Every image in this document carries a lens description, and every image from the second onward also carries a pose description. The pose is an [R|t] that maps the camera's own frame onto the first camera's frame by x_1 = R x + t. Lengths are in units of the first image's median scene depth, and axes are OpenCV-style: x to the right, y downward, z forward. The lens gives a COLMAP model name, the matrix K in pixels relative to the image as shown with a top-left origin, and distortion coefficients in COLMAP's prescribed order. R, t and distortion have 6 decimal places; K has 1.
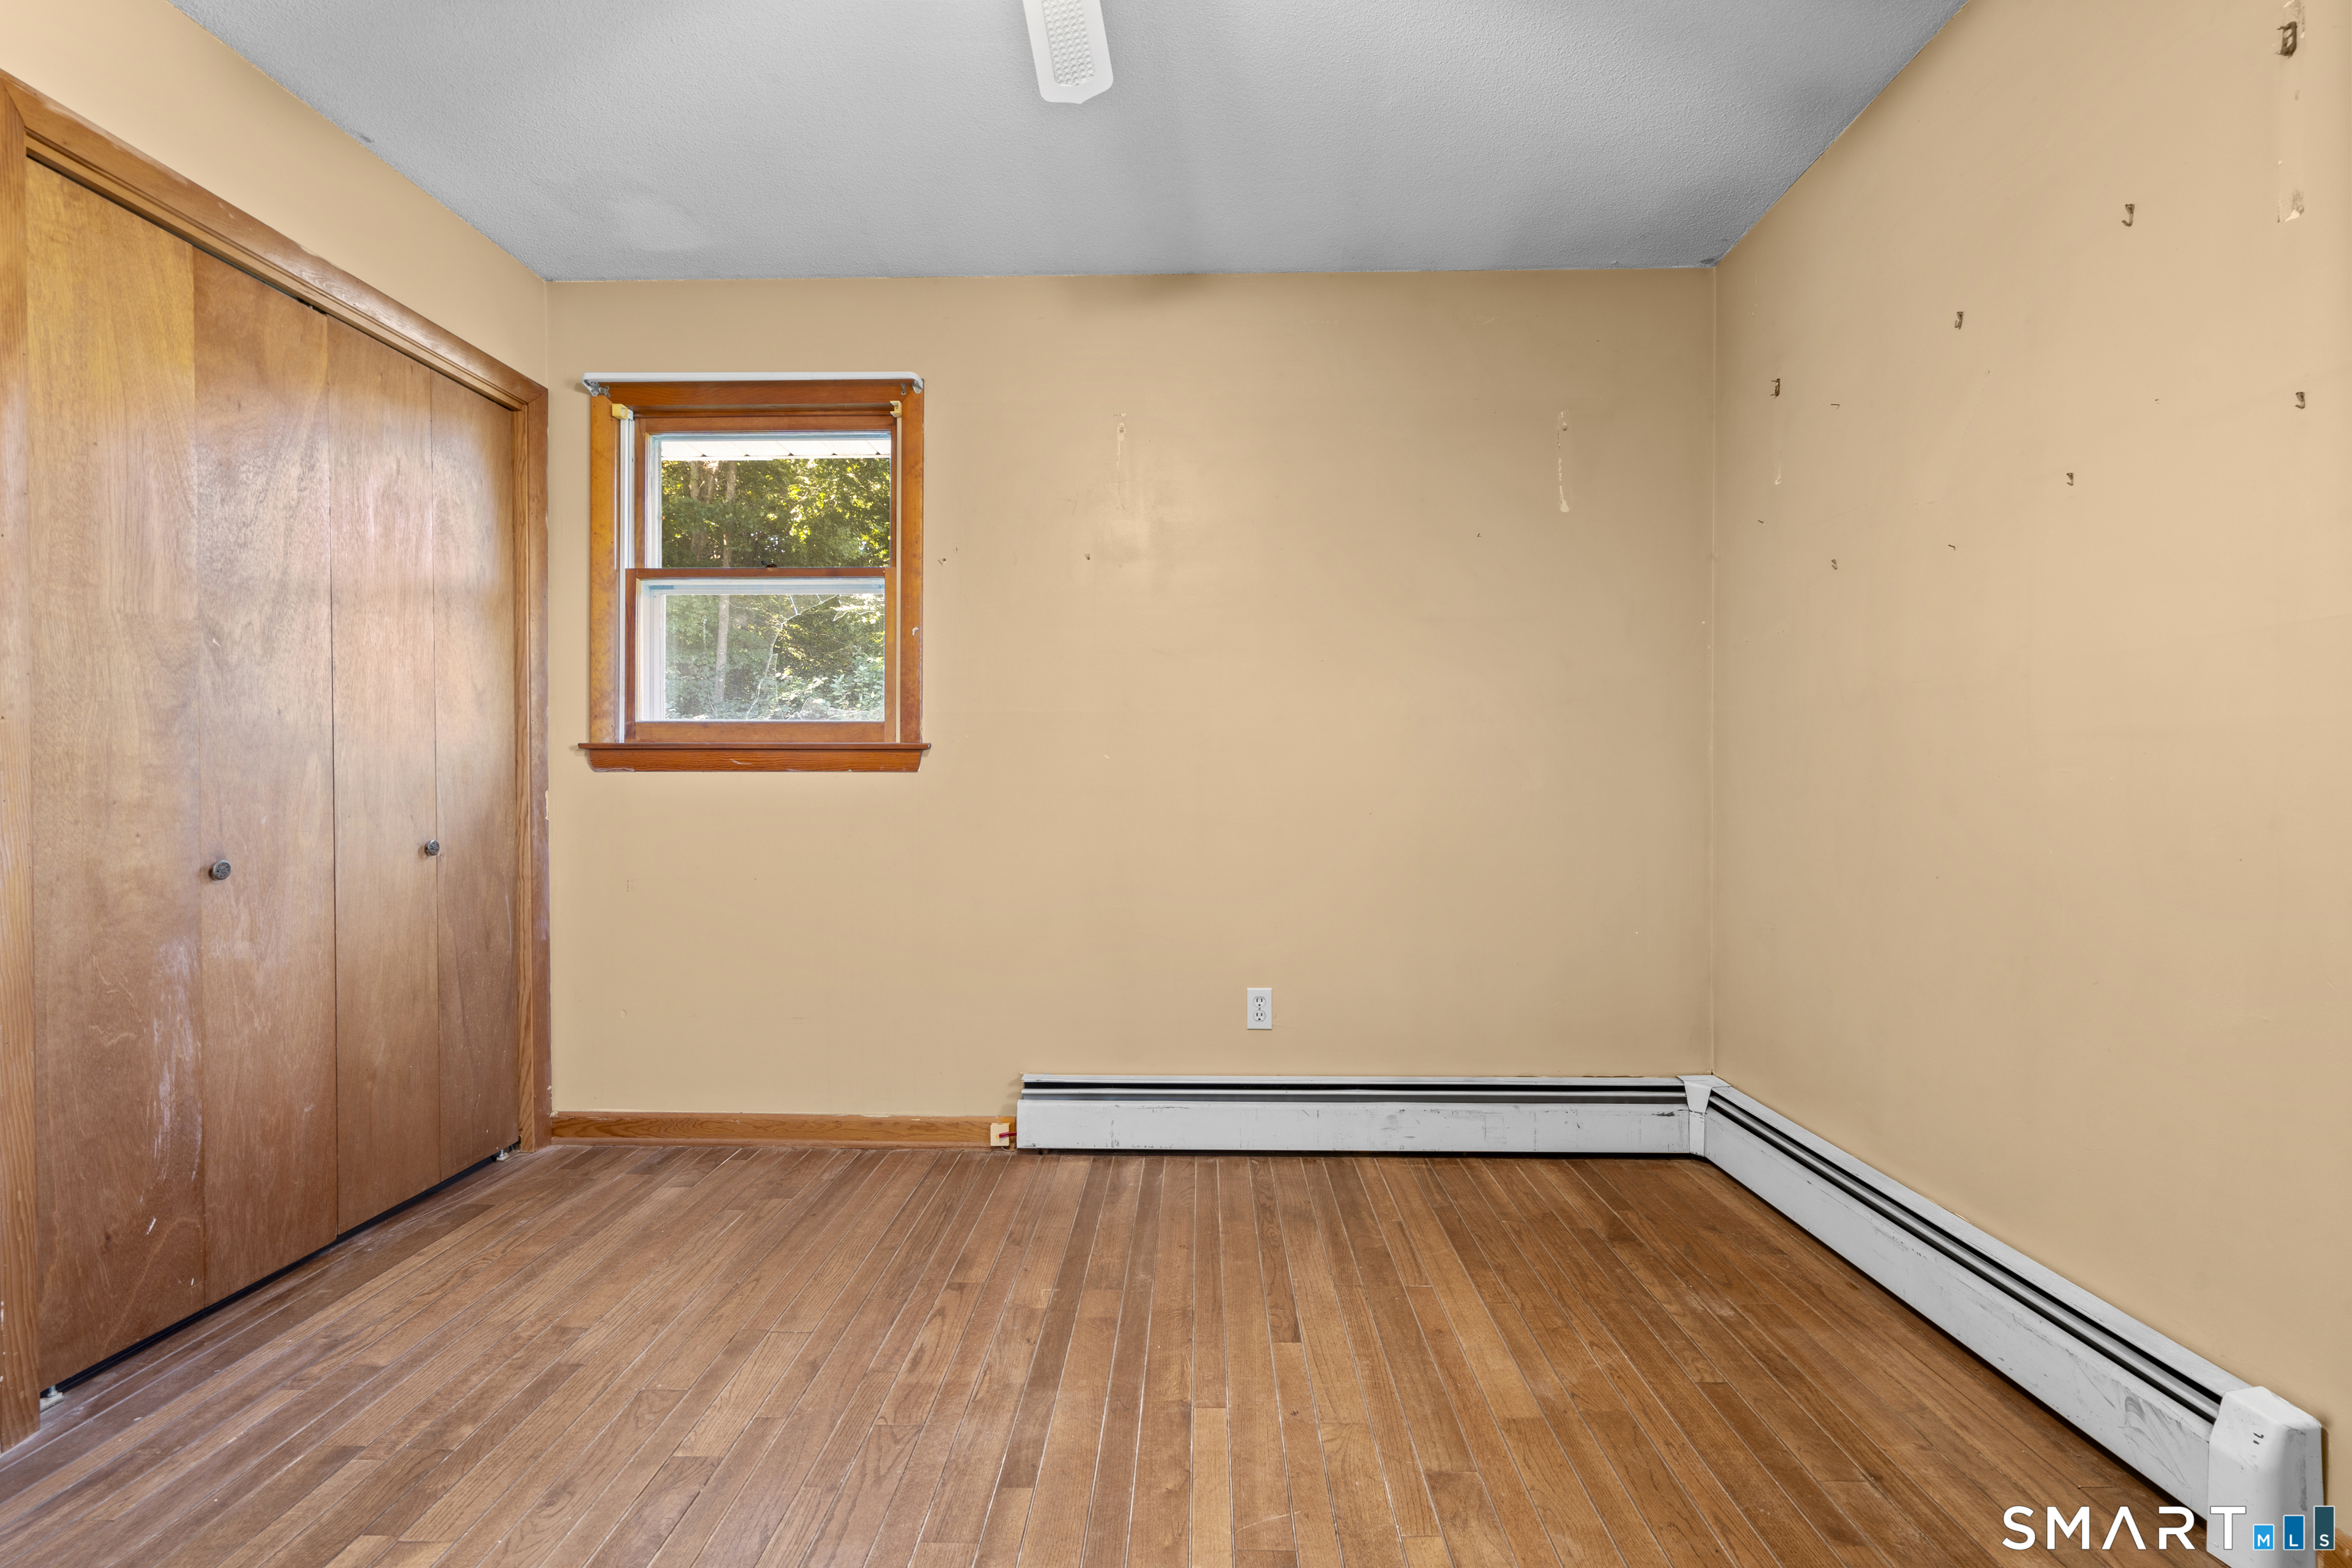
lens RADIAL K [[1055.7, 0, 1181.3], [0, 1055.7, 791.1], [0, 0, 1]] dist [-0.008475, 0.005012]
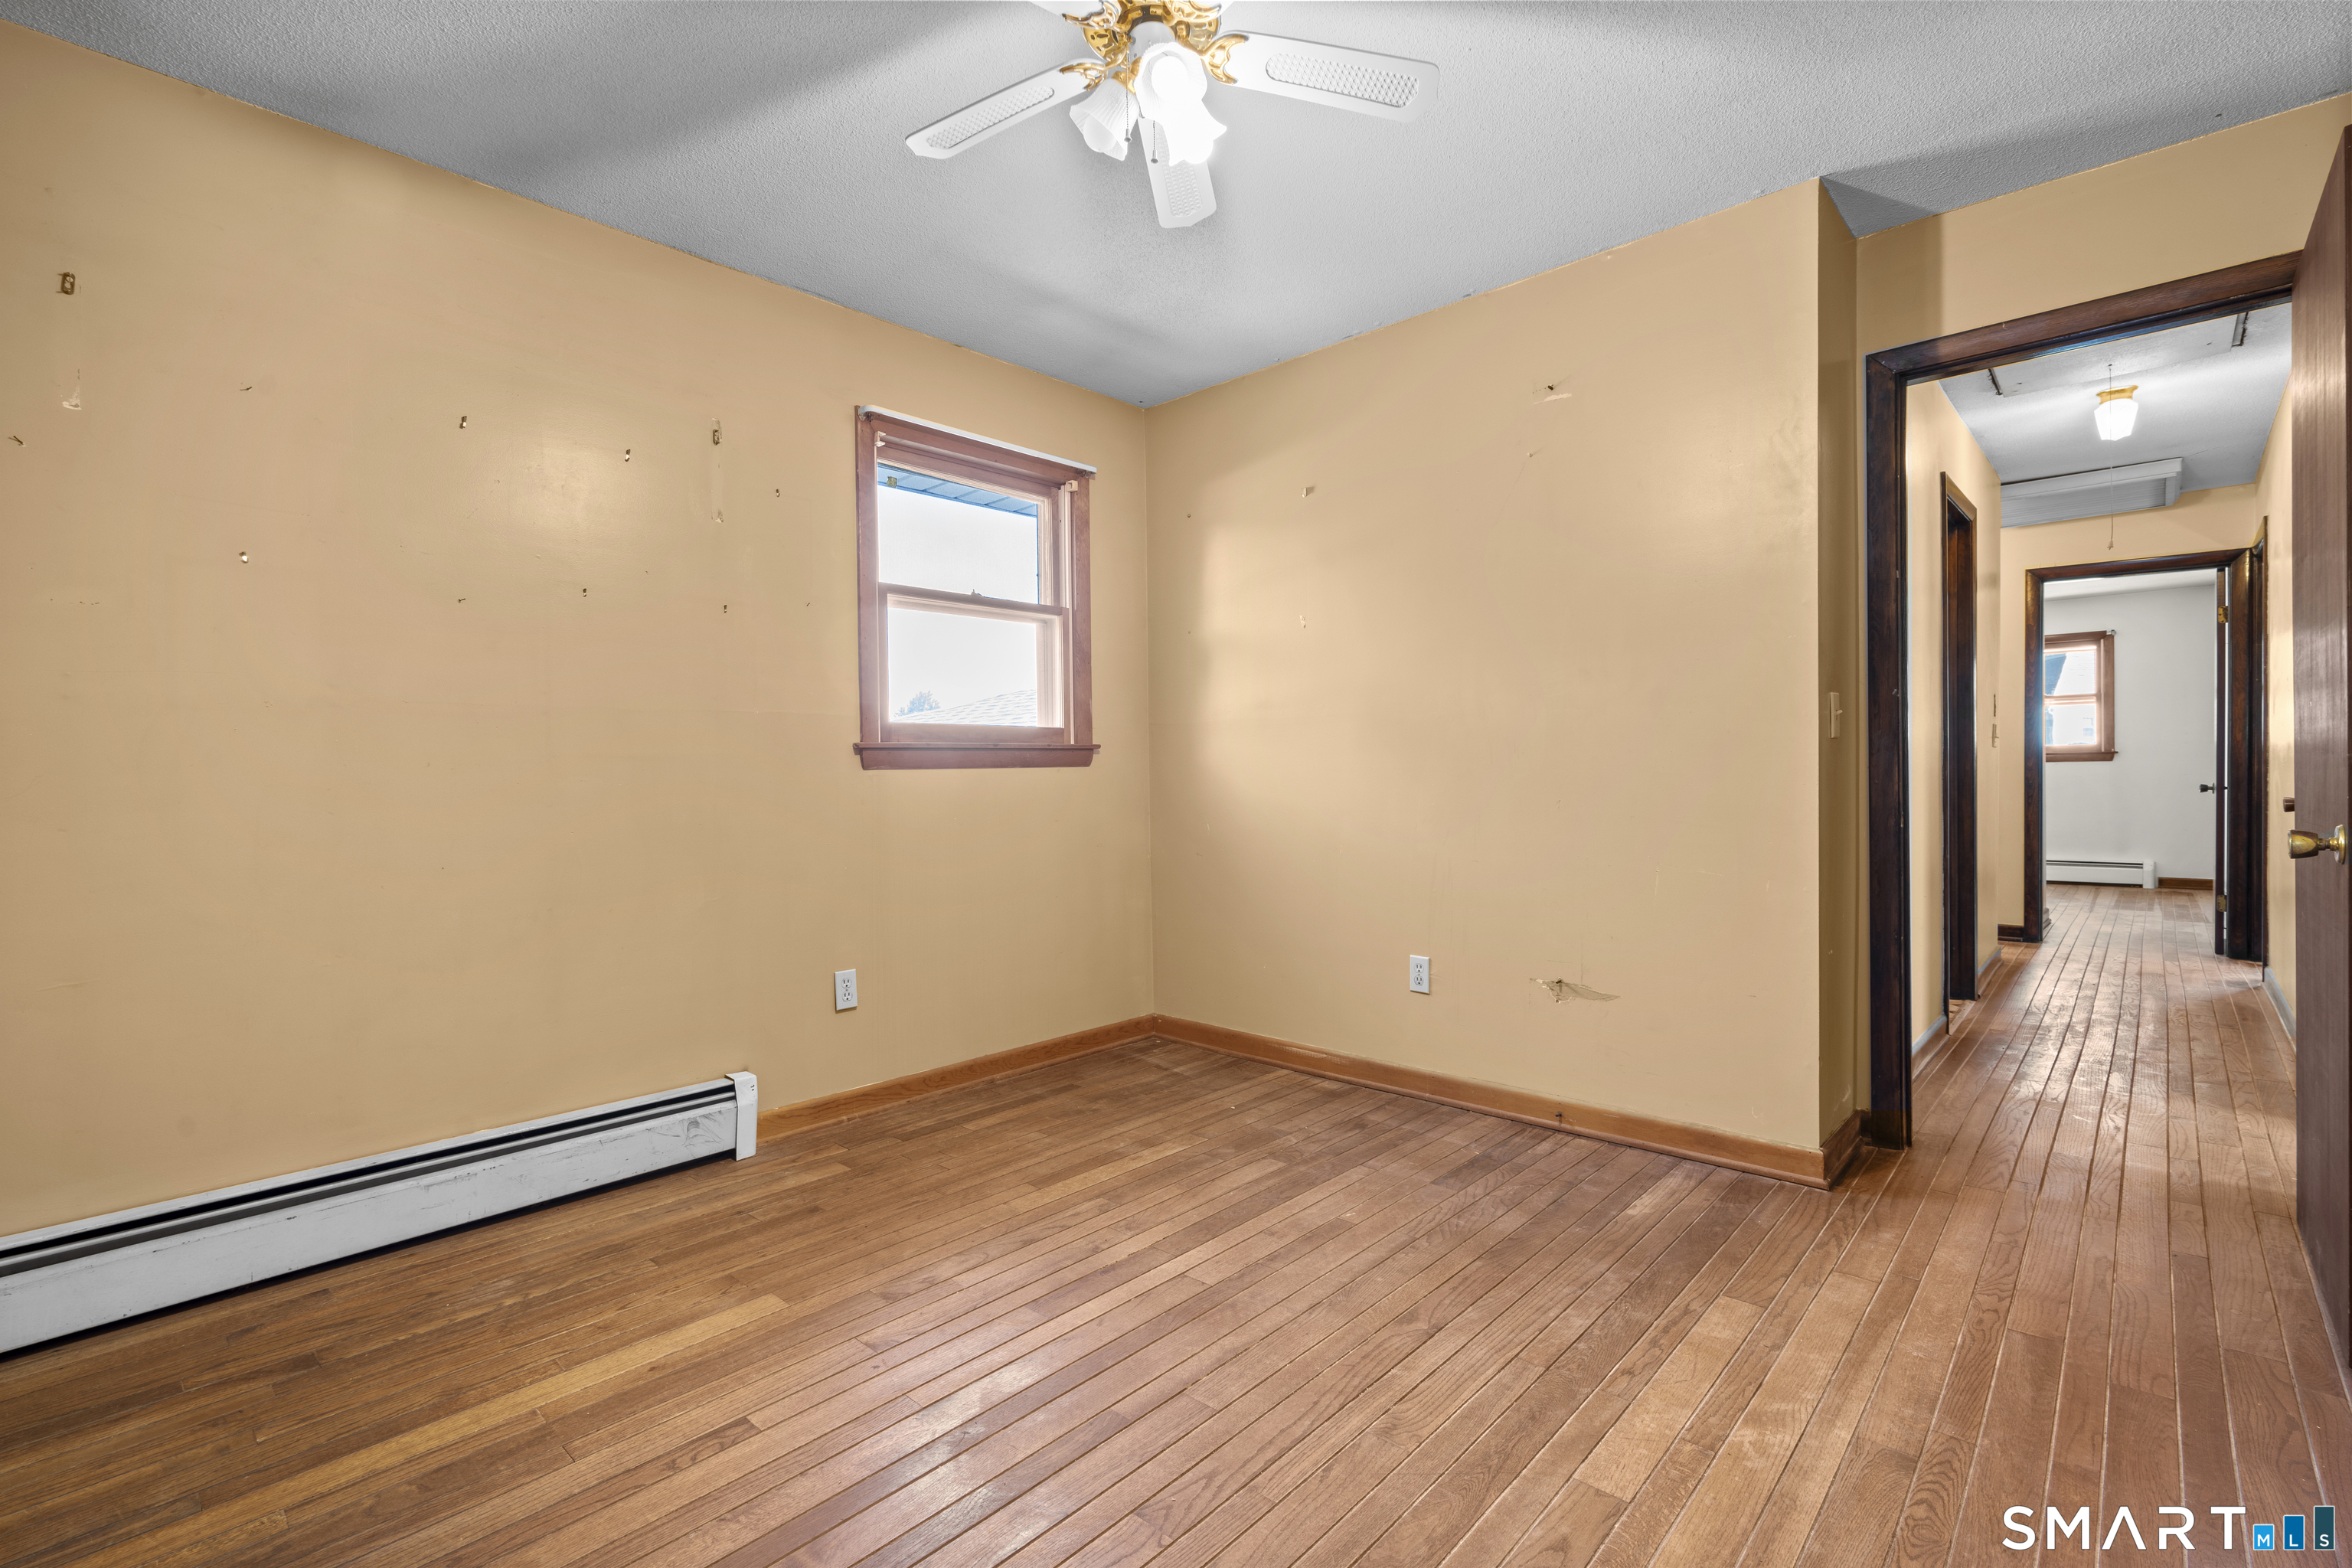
lens RADIAL K [[1055.7, 0, 1181.3], [0, 1055.7, 791.1], [0, 0, 1]] dist [-0.008475, 0.005012]
pose [[-0.750759, 0.006517, 0.660544, -0.557290], [0.022408, 0.999627, 0.015606, -0.004856], [-0.660196, 0.026518, -0.750625, 1.050719]]
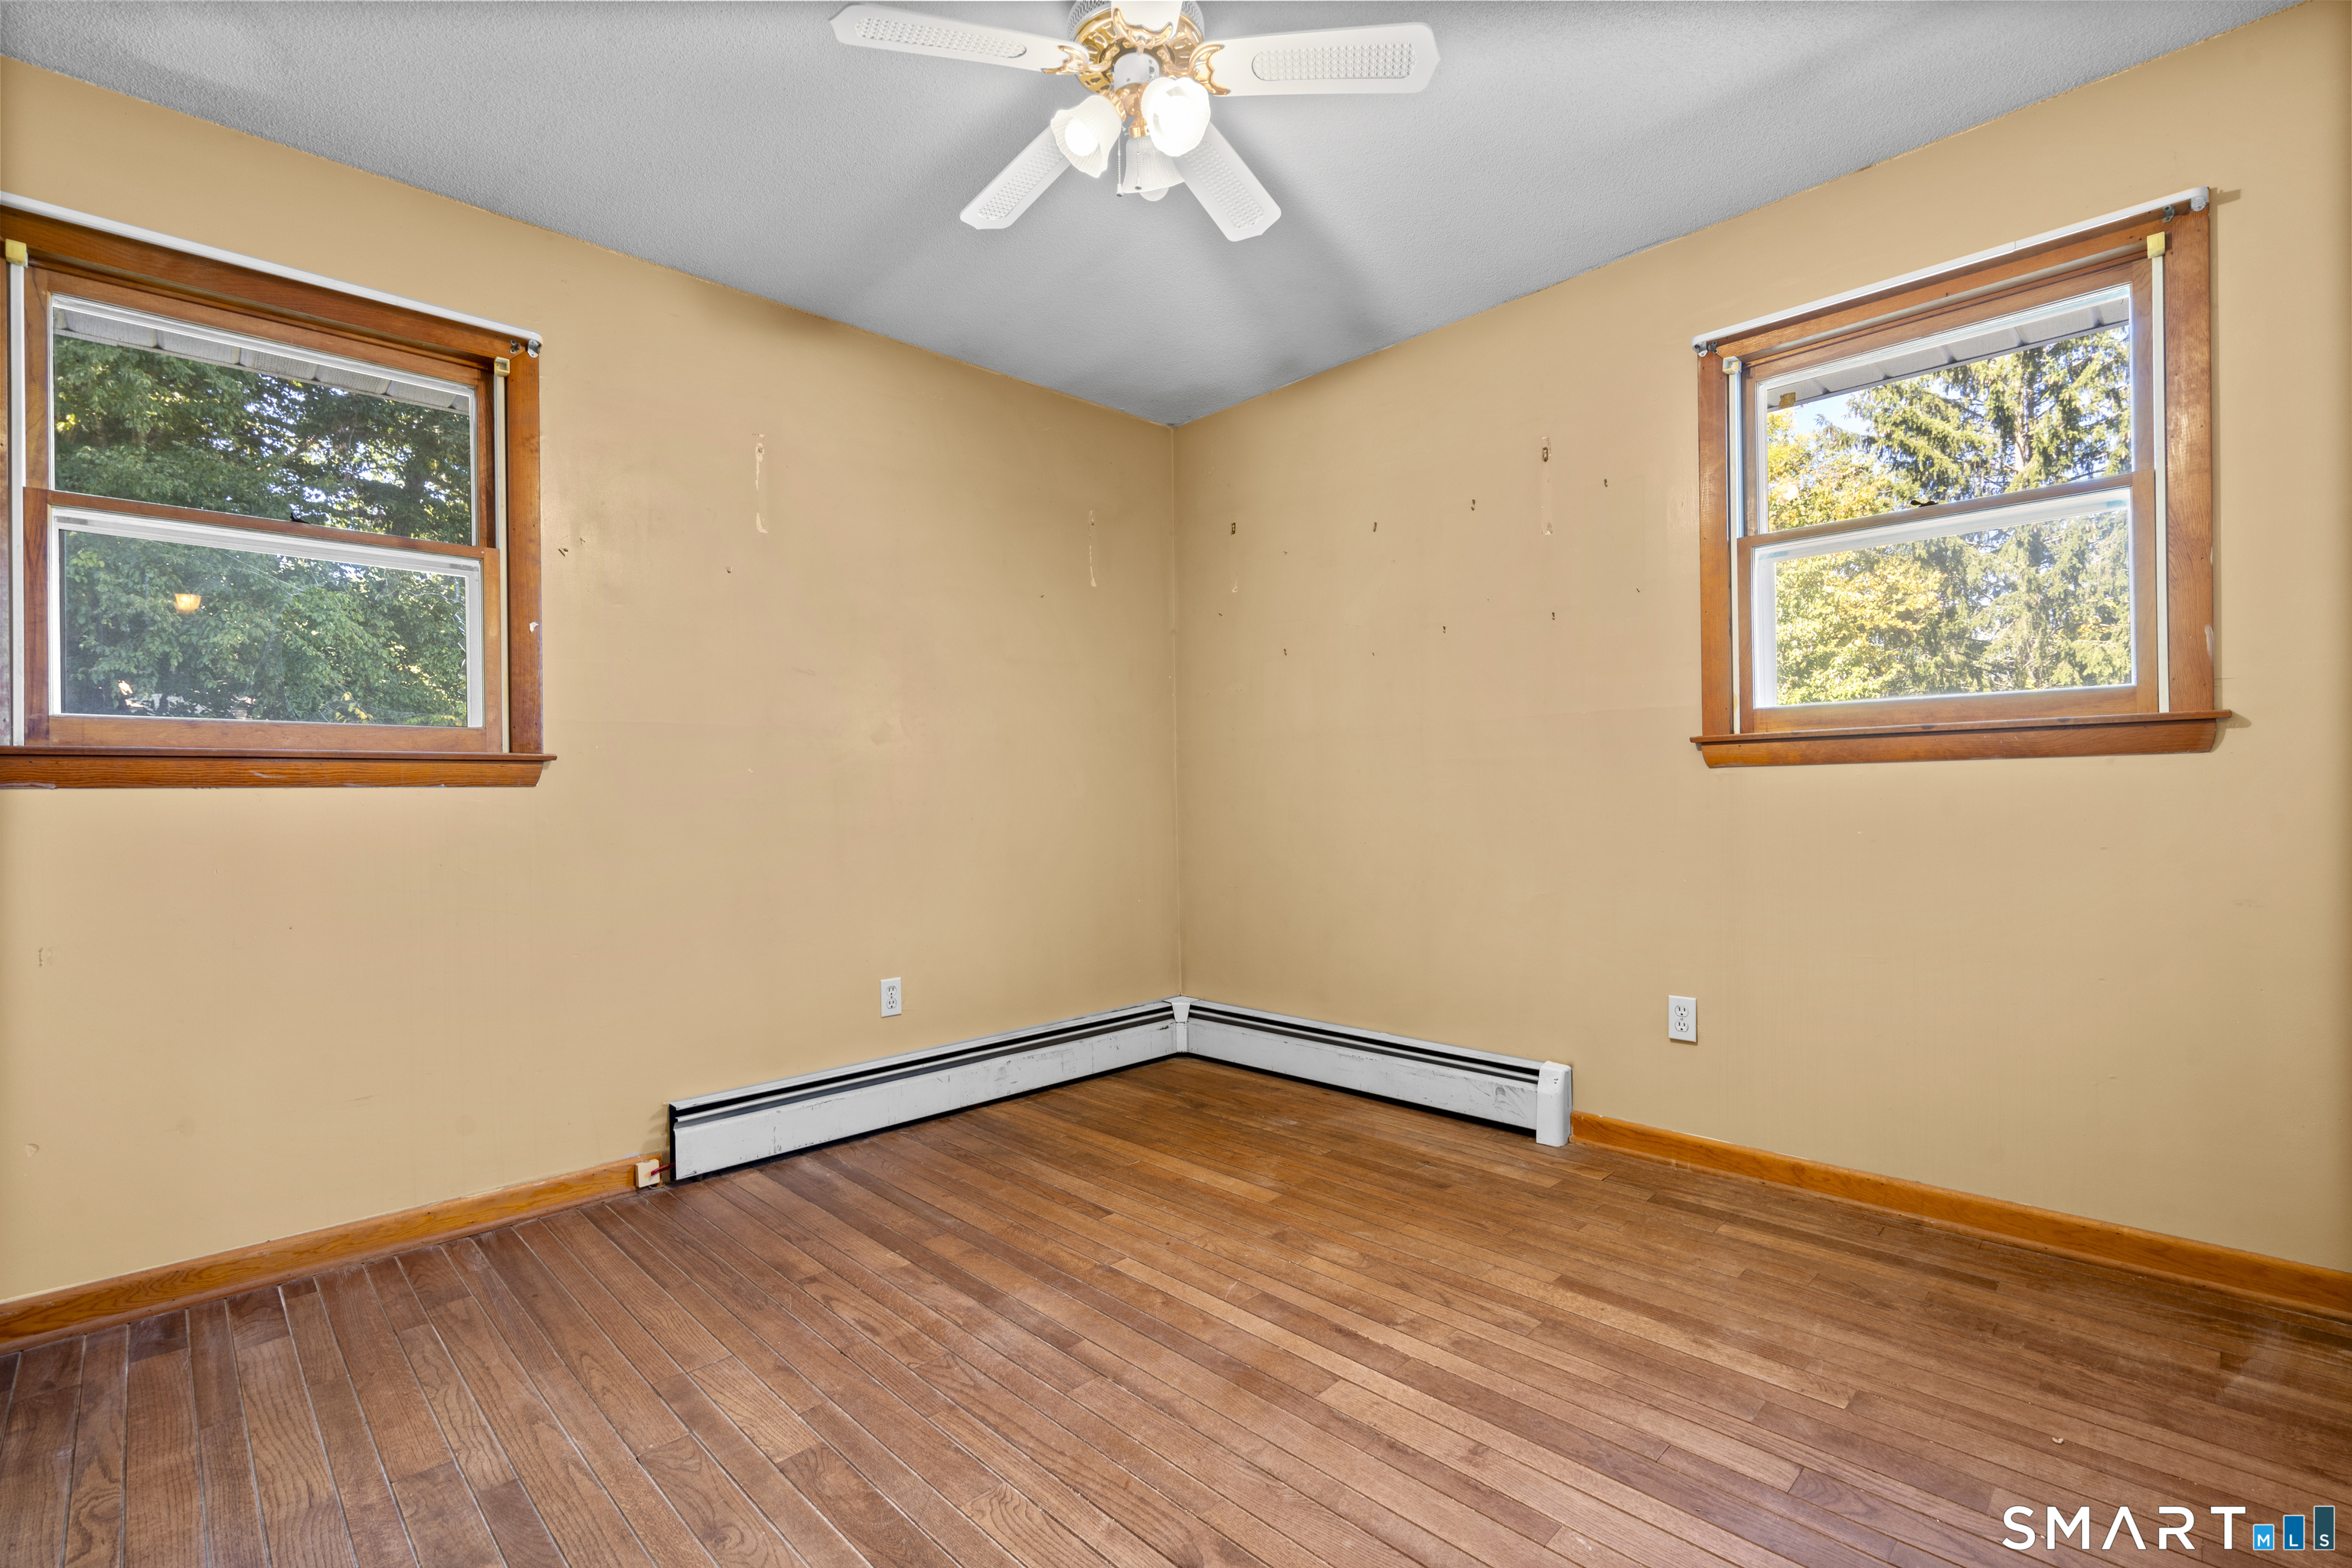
lens RADIAL K [[1055.7, 0, 1181.3], [0, 1055.7, 791.1], [0, 0, 1]] dist [-0.008475, 0.005012]
pose [[0.695440, -0.009397, 0.718523, -0.580272], [0.018522, 0.999817, -0.004852, -0.000156], [-0.718346, 0.016683, 0.695486, 0.005085]]
